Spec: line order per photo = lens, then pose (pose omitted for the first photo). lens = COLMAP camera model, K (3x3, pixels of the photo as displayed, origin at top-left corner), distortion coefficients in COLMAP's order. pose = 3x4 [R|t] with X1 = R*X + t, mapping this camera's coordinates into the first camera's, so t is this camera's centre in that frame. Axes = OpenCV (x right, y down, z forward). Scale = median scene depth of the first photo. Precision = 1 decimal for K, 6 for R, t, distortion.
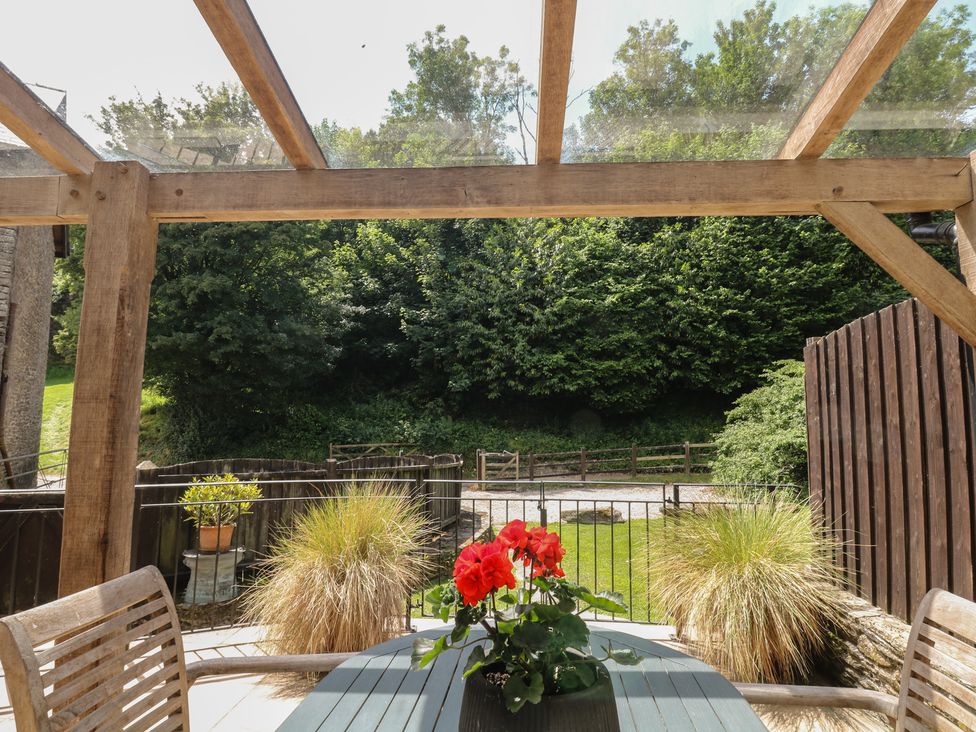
lens RADIAL K [[565.7, 0, 488.0], [0, 565.7, 366.0], [0, 0, 1]] dist [-0.003702, -0.001462]
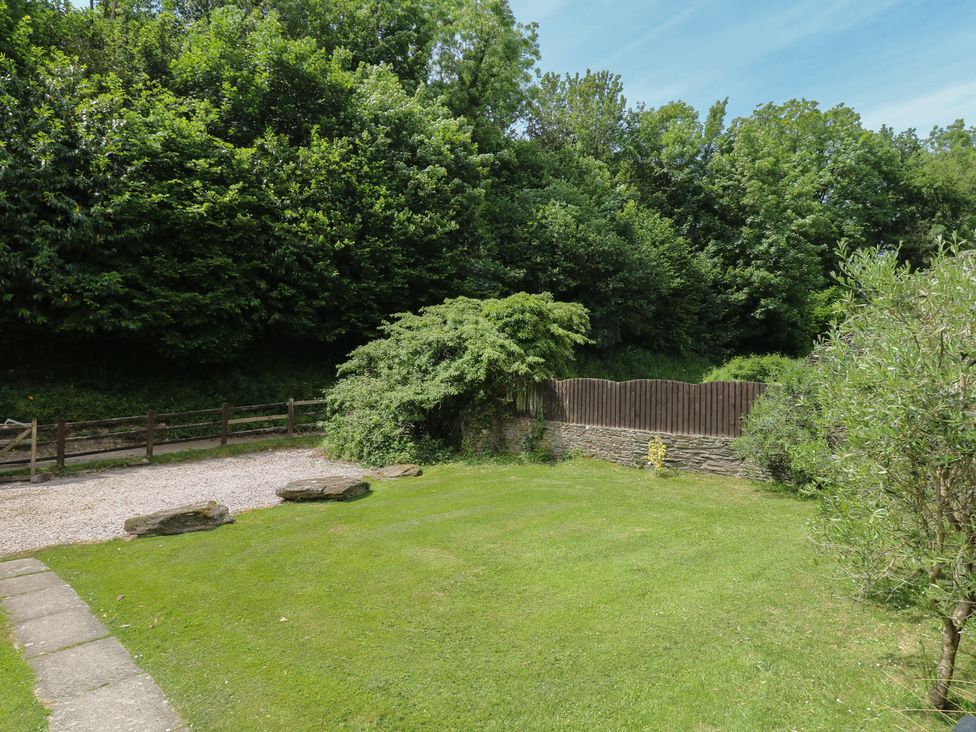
lens RADIAL K [[548.8, 0, 475.8], [0, 548.8, 368.0], [0, 0, 1]] dist [0.001341, -0.019602]
pose [[0.737211, 0.018575, 0.675407, 0.002782], [-0.080332, 0.994941, 0.060321, 0.015256], [-0.670870, -0.098726, 0.734974, 0.198348]]
